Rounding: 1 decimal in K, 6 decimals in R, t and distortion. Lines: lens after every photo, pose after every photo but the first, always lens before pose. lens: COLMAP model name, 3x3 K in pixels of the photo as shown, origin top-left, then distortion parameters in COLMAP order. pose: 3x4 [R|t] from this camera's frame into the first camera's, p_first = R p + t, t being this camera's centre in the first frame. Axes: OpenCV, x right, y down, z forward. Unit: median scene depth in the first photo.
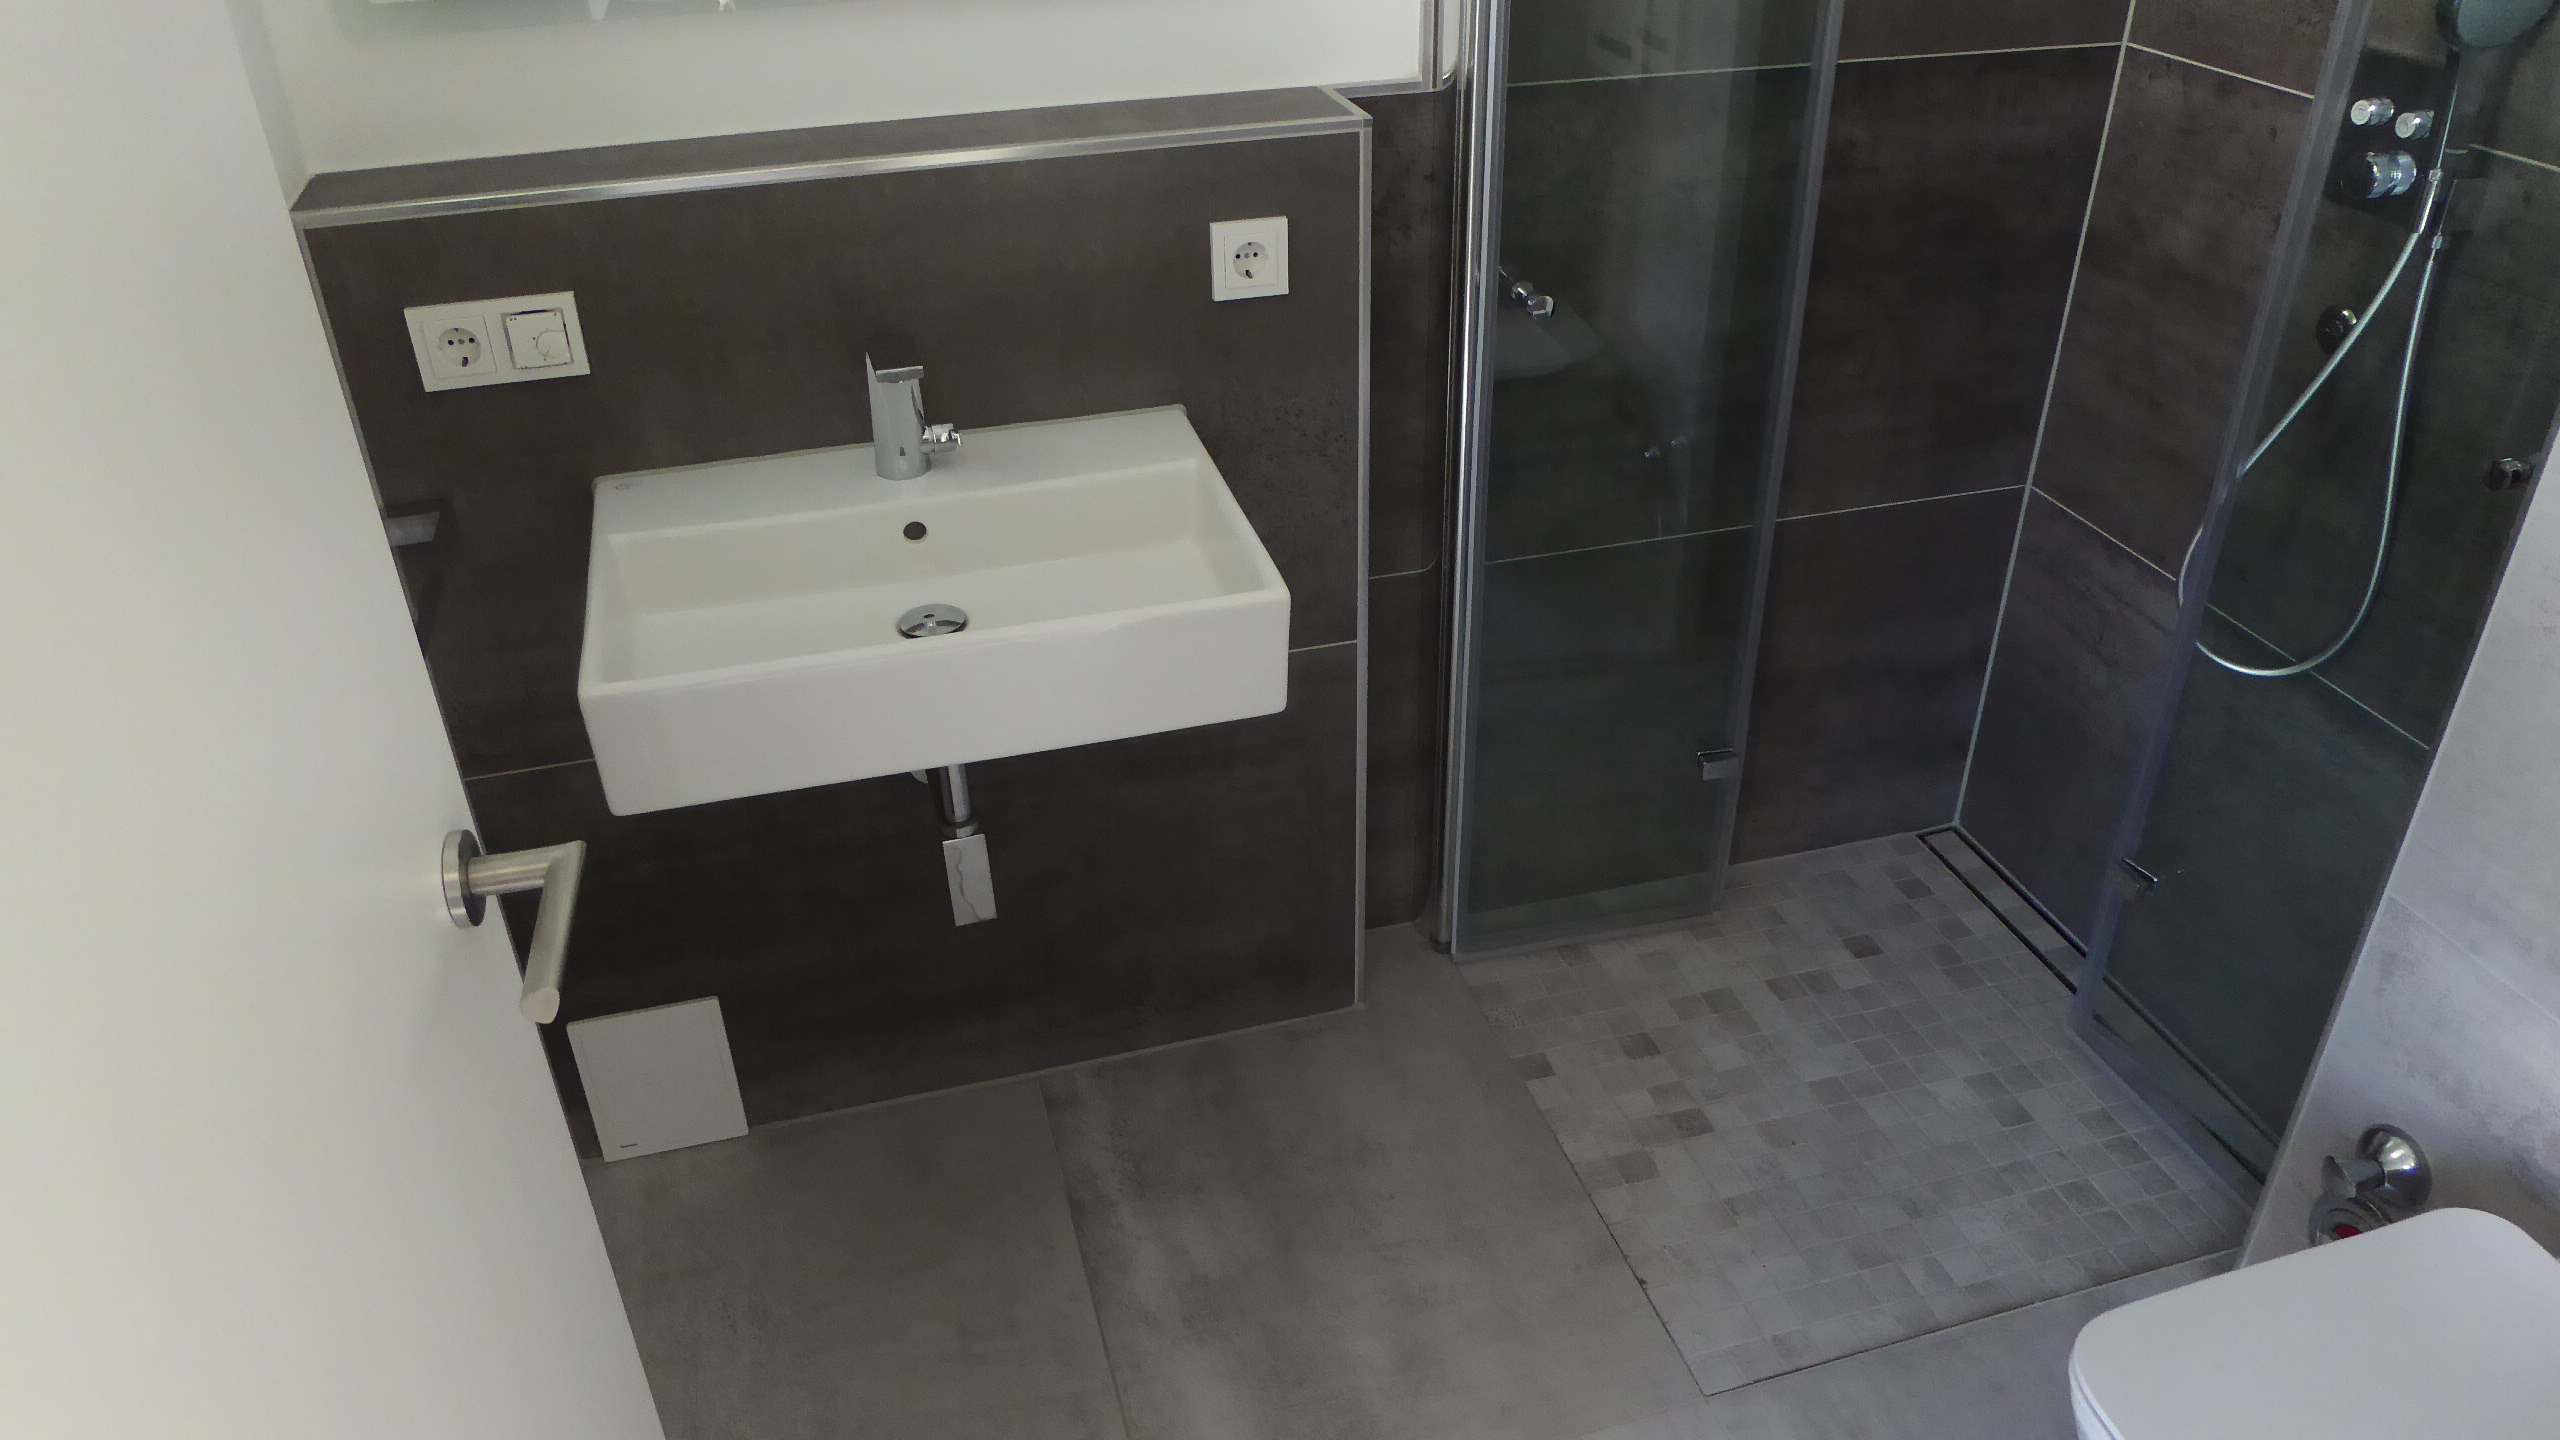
lens RADIAL K [[1812.5, 0, 1280.0], [0, 1812.5, 720.0], [0, 0, 1]] dist [-0.038578, 0.011945]
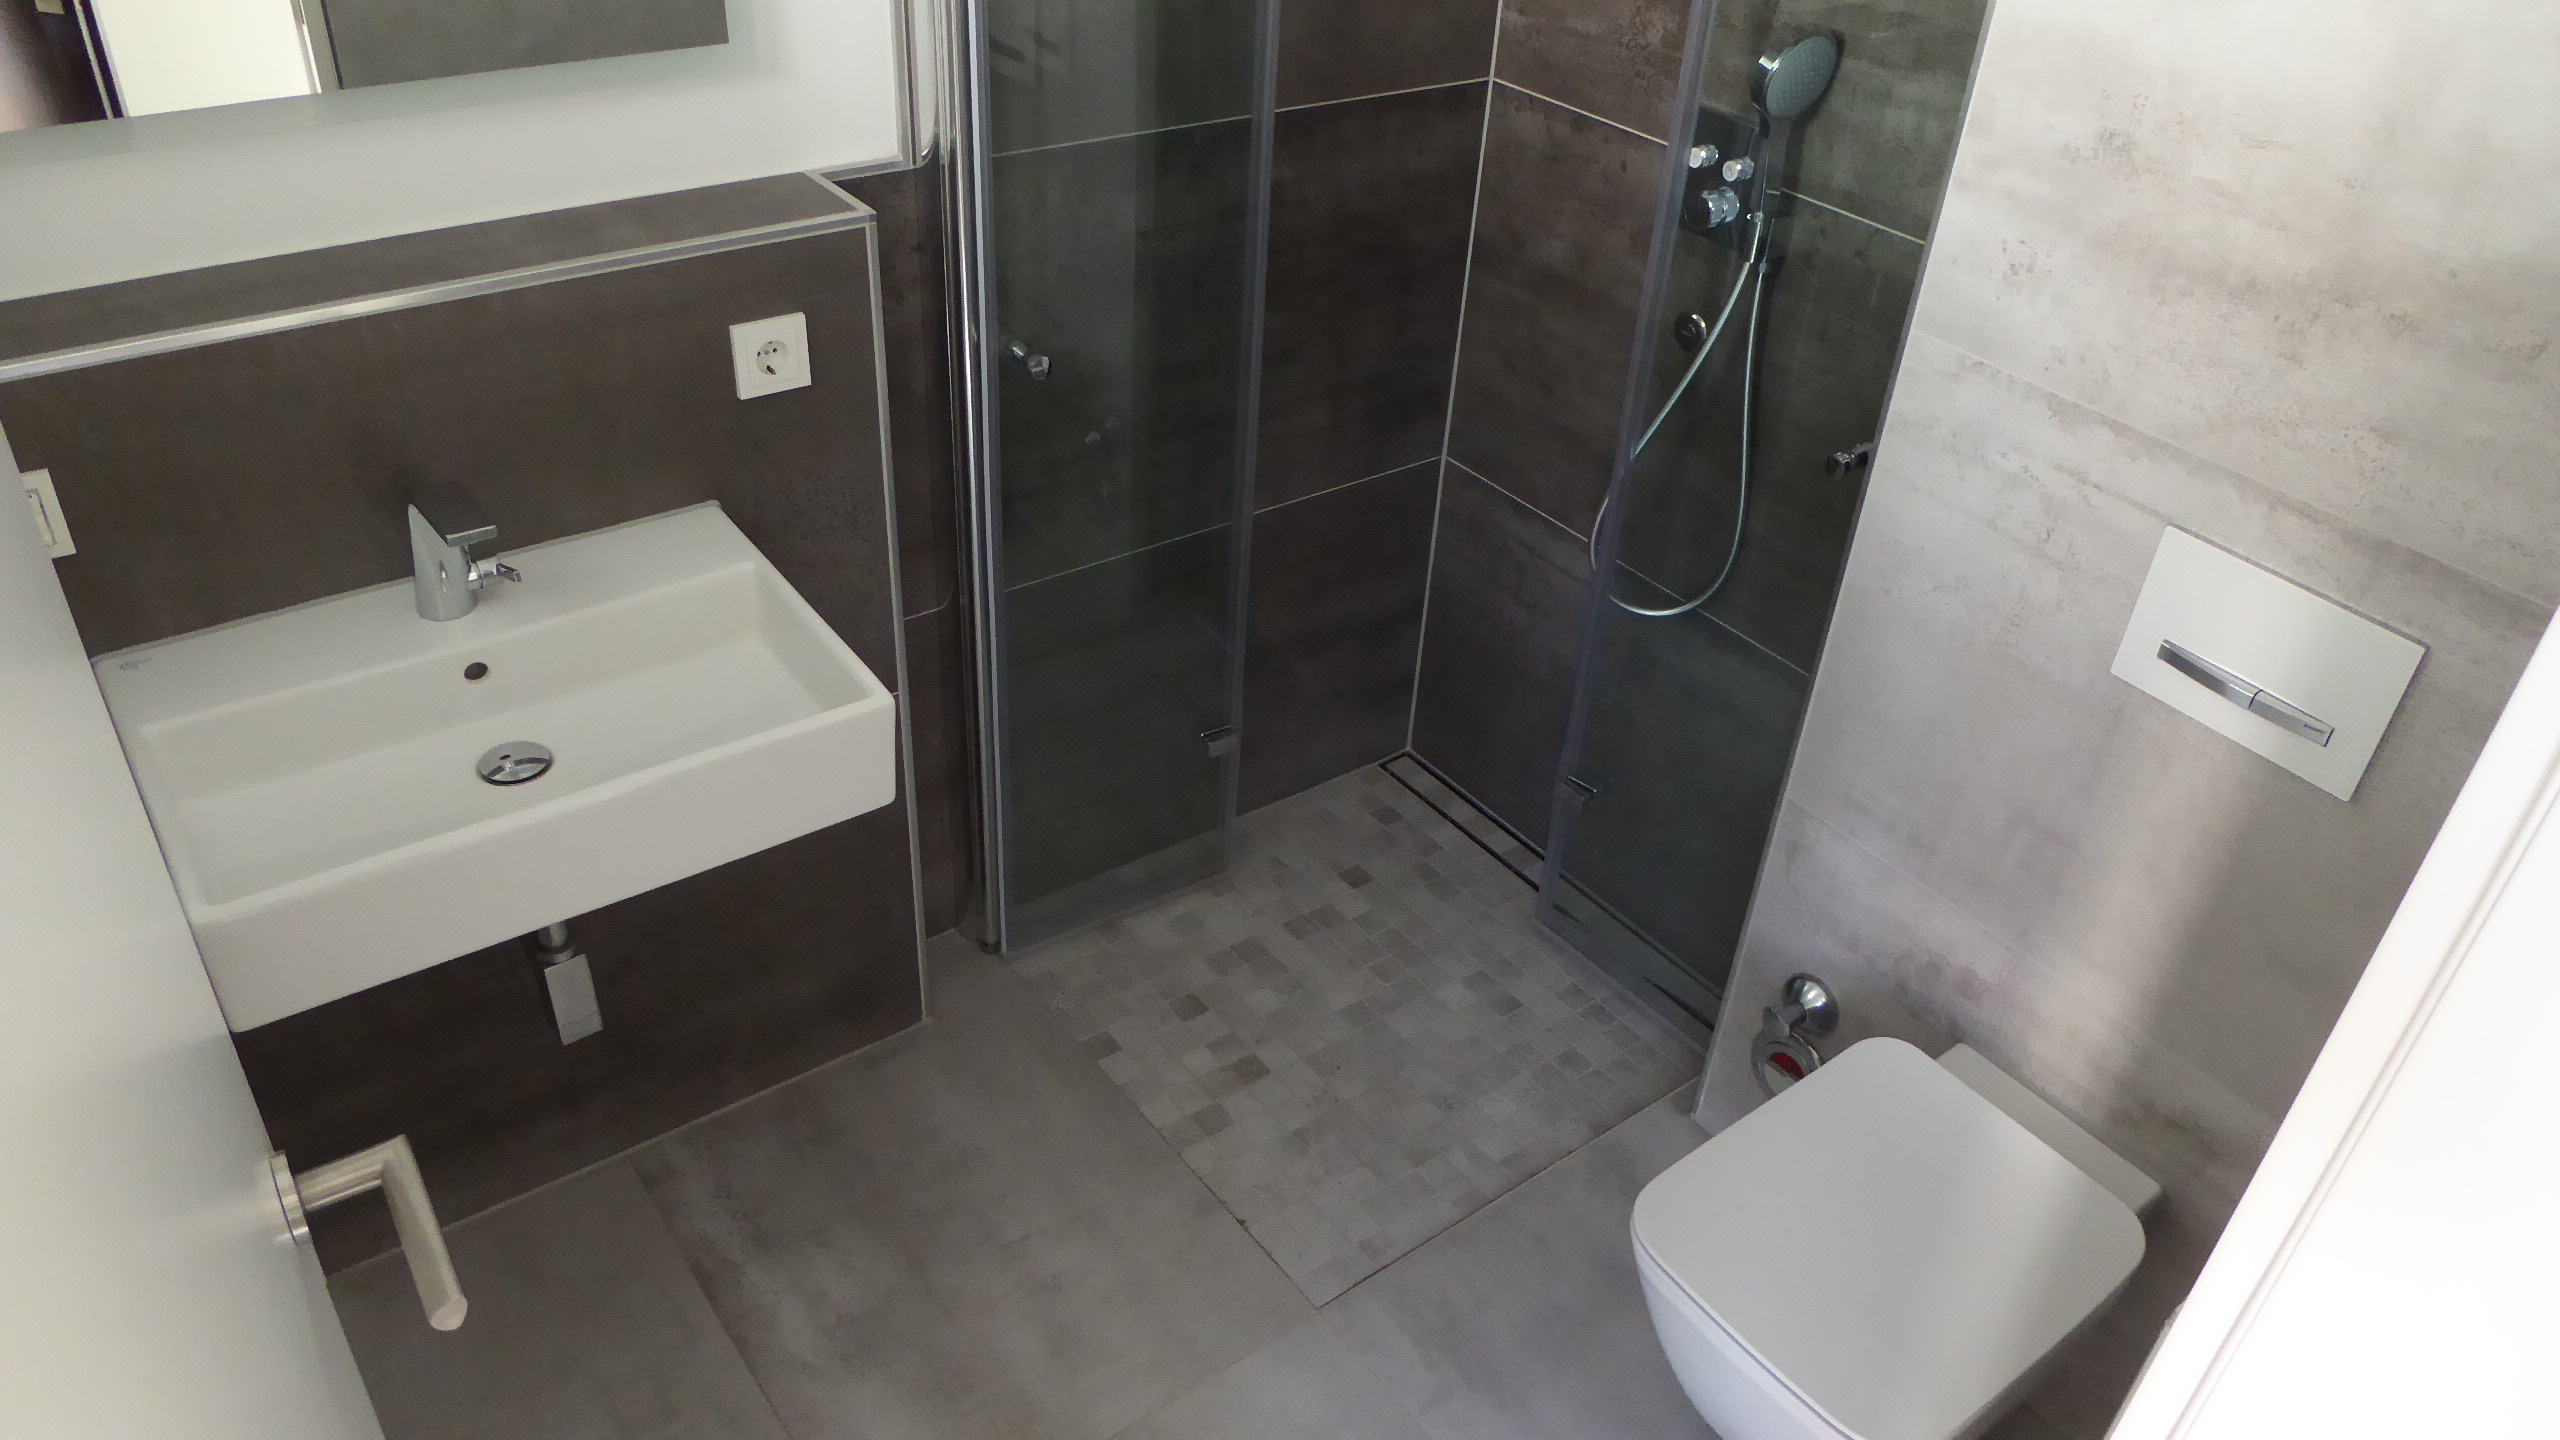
lens RADIAL K [[1829.3, 0, 1280.0], [0, 1829.3, 720.0], [0, 0, 1]] dist [-0.049373, -0.001247]
pose [[0.929162, -0.149258, 0.338201, -0.111384], [0.127199, 0.988089, 0.086611, -0.090843], [-0.347100, -0.037457, 0.937080, -0.061923]]
